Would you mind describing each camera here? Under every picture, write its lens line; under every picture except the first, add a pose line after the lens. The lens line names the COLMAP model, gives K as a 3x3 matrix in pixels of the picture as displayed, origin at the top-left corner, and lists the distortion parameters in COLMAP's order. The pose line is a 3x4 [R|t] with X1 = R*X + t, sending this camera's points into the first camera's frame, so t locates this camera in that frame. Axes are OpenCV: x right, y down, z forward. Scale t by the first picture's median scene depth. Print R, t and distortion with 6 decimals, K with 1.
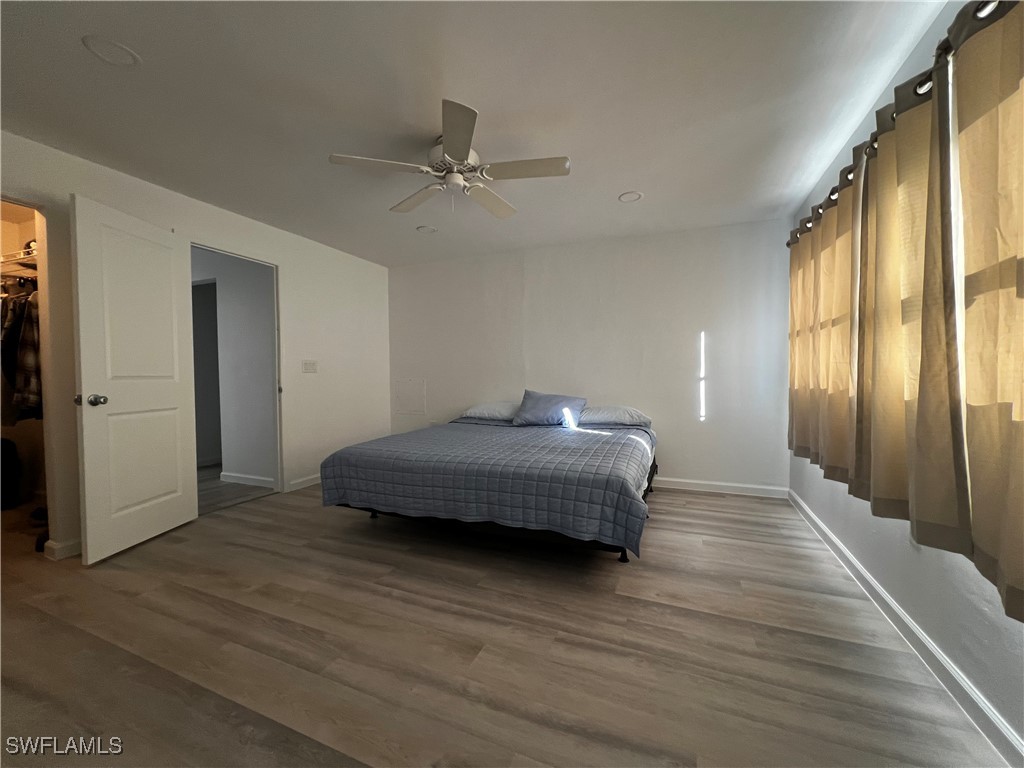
lens RADIAL K [[410.4, 0, 519.0], [0, 410.4, 382.5], [0, 0, 1]] dist [-0.000057, -0.000126]
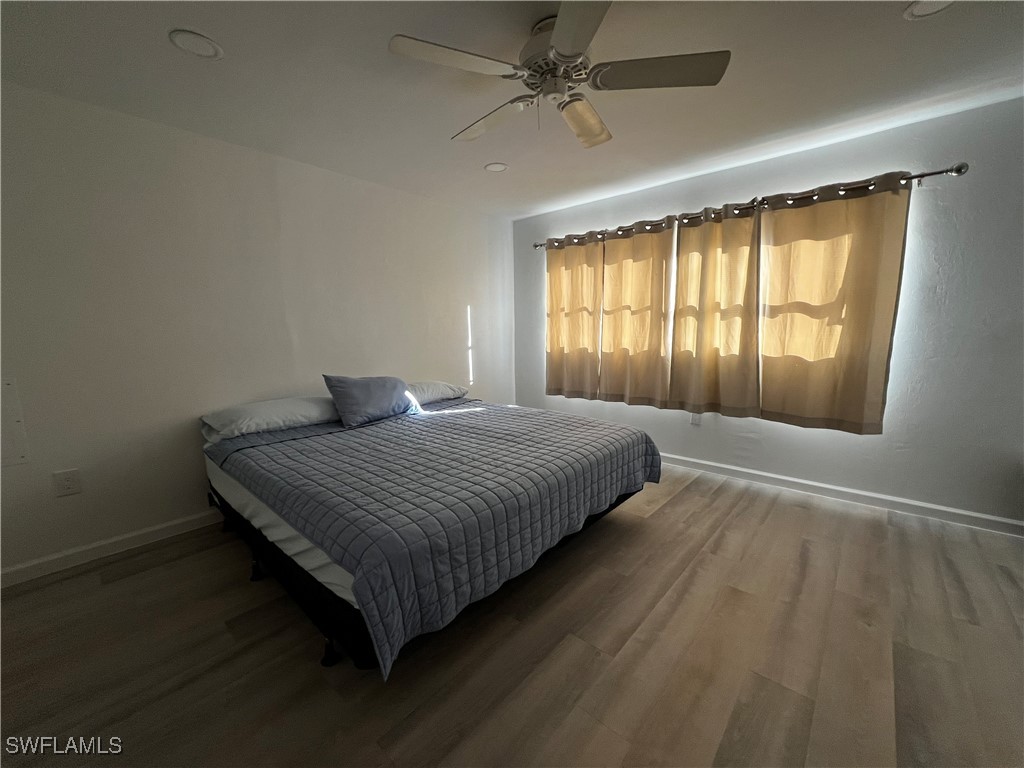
lens RADIAL K [[410.4, 0, 508.3], [0, 410.4, 382.6], [0, 0, 1]] dist [-0.000057, -0.000126]
pose [[0.333997, -0.125016, 0.934247, -0.599049], [0.033892, 0.992117, 0.120643, -0.048150], [-0.941965, -0.008631, 0.335601, 0.544299]]
